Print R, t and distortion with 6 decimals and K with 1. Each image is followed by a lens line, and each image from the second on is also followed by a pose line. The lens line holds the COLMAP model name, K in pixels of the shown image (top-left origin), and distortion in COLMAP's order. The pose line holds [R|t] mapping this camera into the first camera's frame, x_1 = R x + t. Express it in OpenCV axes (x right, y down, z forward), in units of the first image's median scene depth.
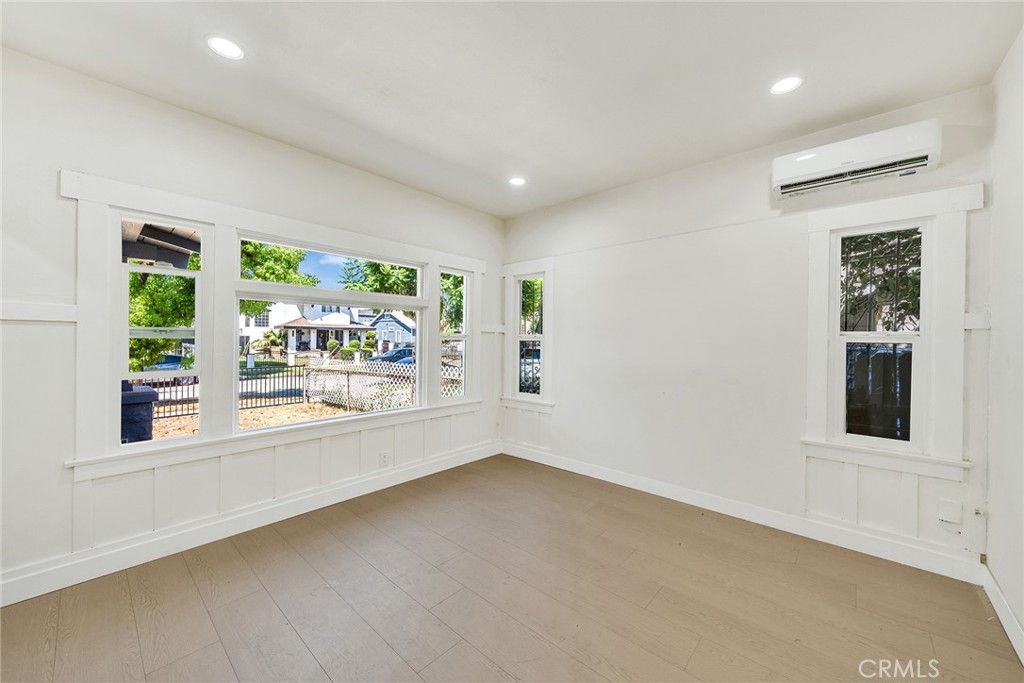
lens RADIAL K [[388.2, 0, 520.4], [0, 388.2, 340.7], [0, 0, 1]] dist [-0.001702, -0.000347]
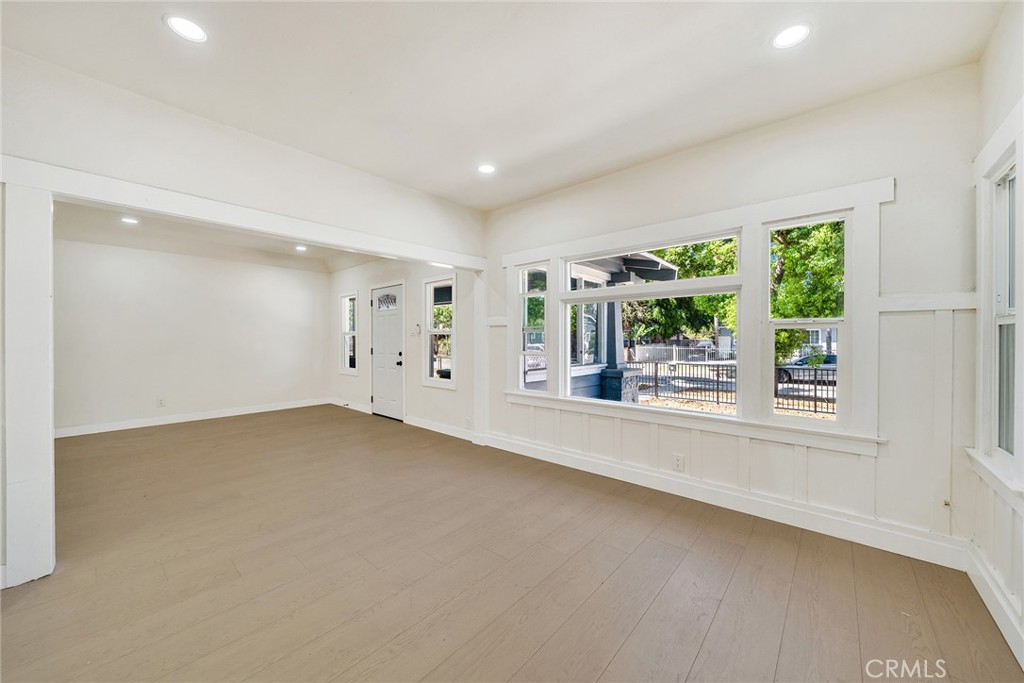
lens RADIAL K [[367.3, 0, 479.9], [0, 367.3, 340.4], [0, 0, 1]] dist [-0.001874, -0.000215]
pose [[-0.038496, -0.003852, -0.999251, 0.436537], [-0.002646, 0.999989, -0.003753, 0.020523], [0.999255, 0.002499, -0.038506, 0.476565]]
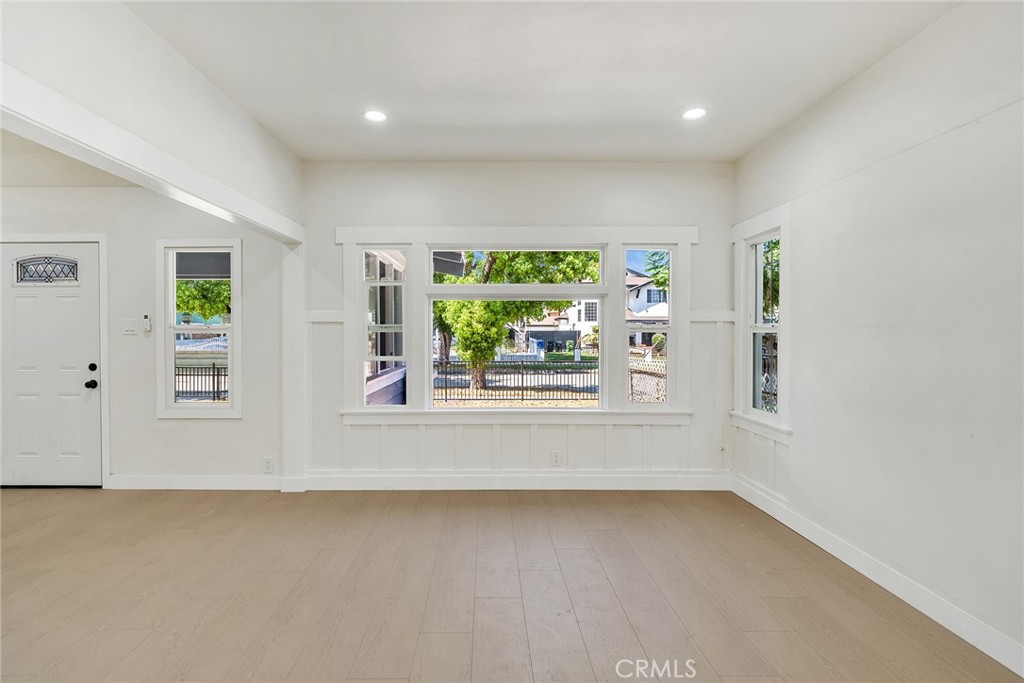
lens RADIAL K [[464.9, 0, 479.5], [0, 464.9, 336.0], [0, 0, 1]] dist [-0.000287, -0.000121]
pose [[0.644621, -0.001929, -0.764500, 0.330750], [0.003444, 0.999994, 0.000381, 0.004036], [0.764495, -0.002879, 0.644624, 0.106513]]
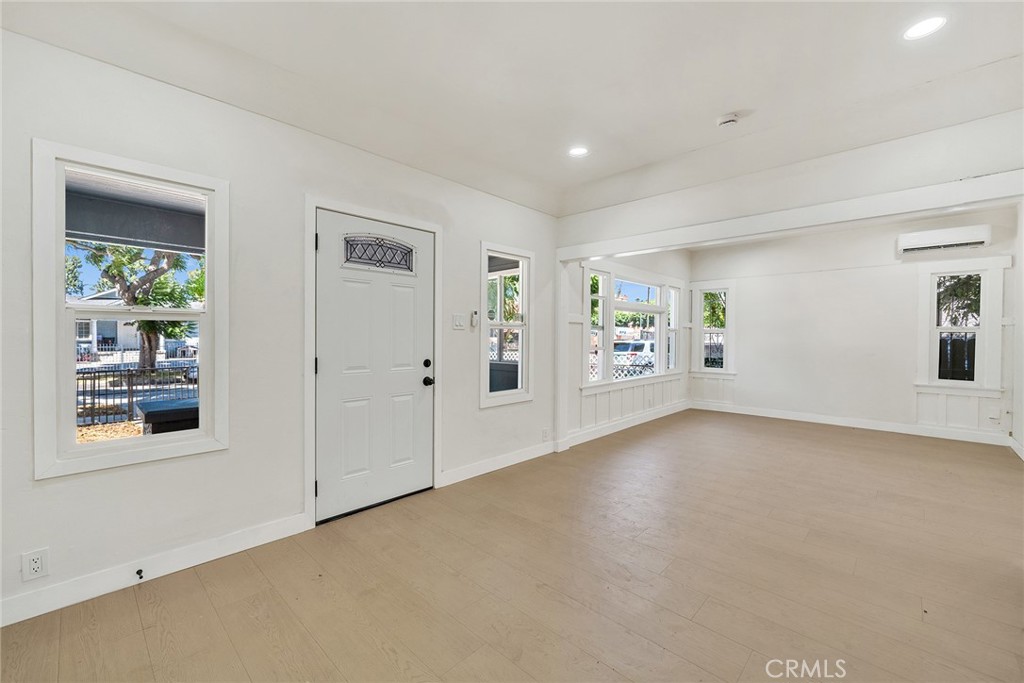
lens RADIAL K [[444.7, 0, 494.0], [0, 444.7, 340.9], [0, 0, 1]] dist [0.001557, 0.000270]
pose [[0.999576, -0.002427, -0.029009, -0.808737], [0.002640, 0.999970, 0.007310, 0.016623], [0.028991, -0.007384, 0.999552, -0.788915]]
